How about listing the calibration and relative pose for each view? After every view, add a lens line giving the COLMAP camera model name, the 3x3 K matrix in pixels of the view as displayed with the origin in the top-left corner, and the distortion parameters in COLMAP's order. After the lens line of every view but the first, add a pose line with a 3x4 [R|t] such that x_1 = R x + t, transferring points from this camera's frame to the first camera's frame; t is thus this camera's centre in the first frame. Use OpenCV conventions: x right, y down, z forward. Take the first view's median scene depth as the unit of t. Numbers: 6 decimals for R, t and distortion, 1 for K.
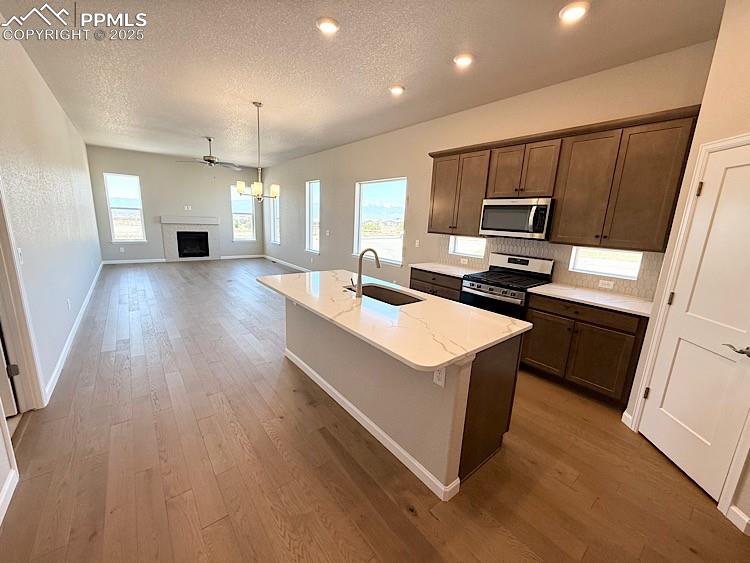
lens RADIAL K [[298.8, 0, 372.6], [0, 298.8, 281.4], [0, 0, 1]] dist [0.002067, -0.000322]
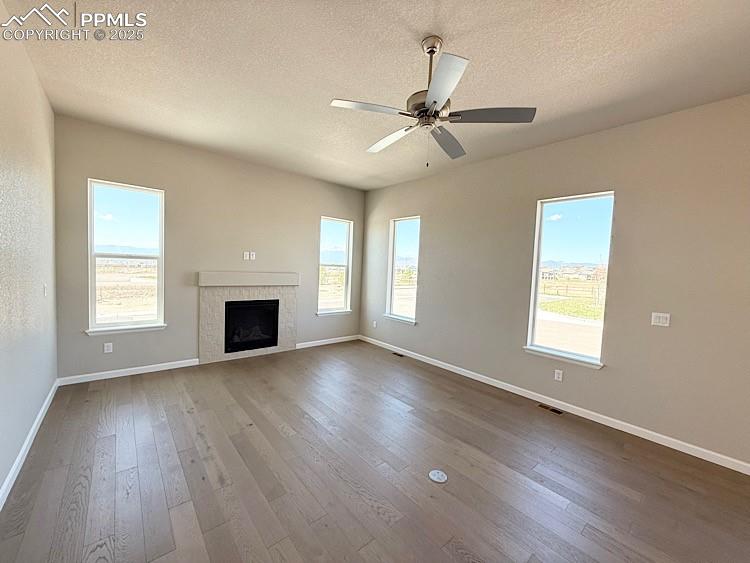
lens RADIAL K [[298.8, 0, 373.5], [0, 298.8, 281.7], [0, 0, 1]] dist [0.002067, -0.000322]
pose [[0.999586, -0.002286, 0.028686, -1.031298], [0.006583, 0.988573, -0.150602, -0.300372], [-0.028014, 0.150728, 0.988178, 1.208272]]
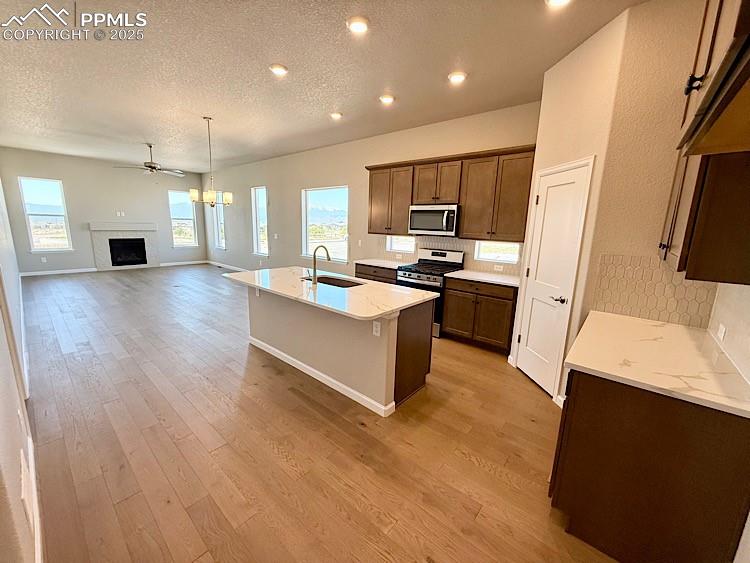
lens RADIAL K [[298.8, 0, 372.6], [0, 298.8, 281.7], [0, 0, 1]] dist [0.002067, -0.000322]
pose [[0.982967, -0.049652, 0.176946, -0.018867], [0.051387, 0.998665, -0.005233, 0.040744], [-0.176450, 0.014237, 0.984207, -0.191416]]
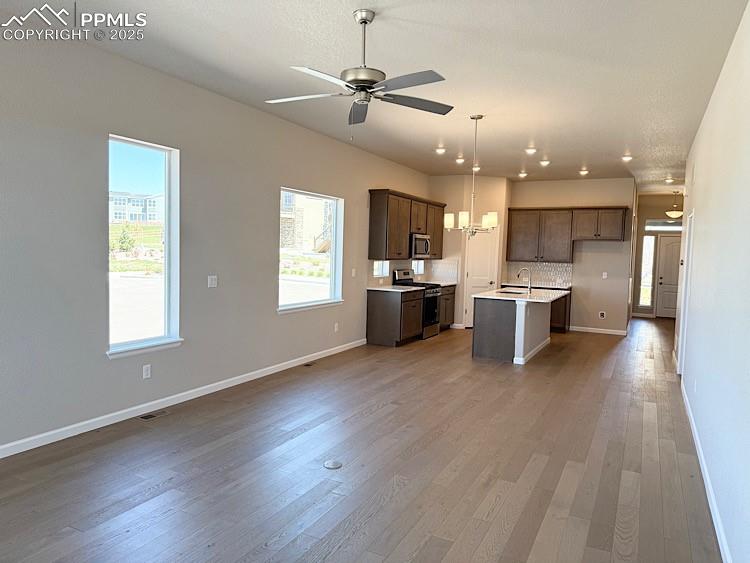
lens RADIAL K [[523.5, 0, 363.1], [0, 523.5, 275.2], [0, 0, 1]] dist [0.032653, -0.022782]
pose [[-0.384169, -0.103303, 0.917465, -1.813405], [0.144120, 0.974829, 0.170109, -0.527458], [-0.911945, 0.197576, -0.359612, 2.108606]]
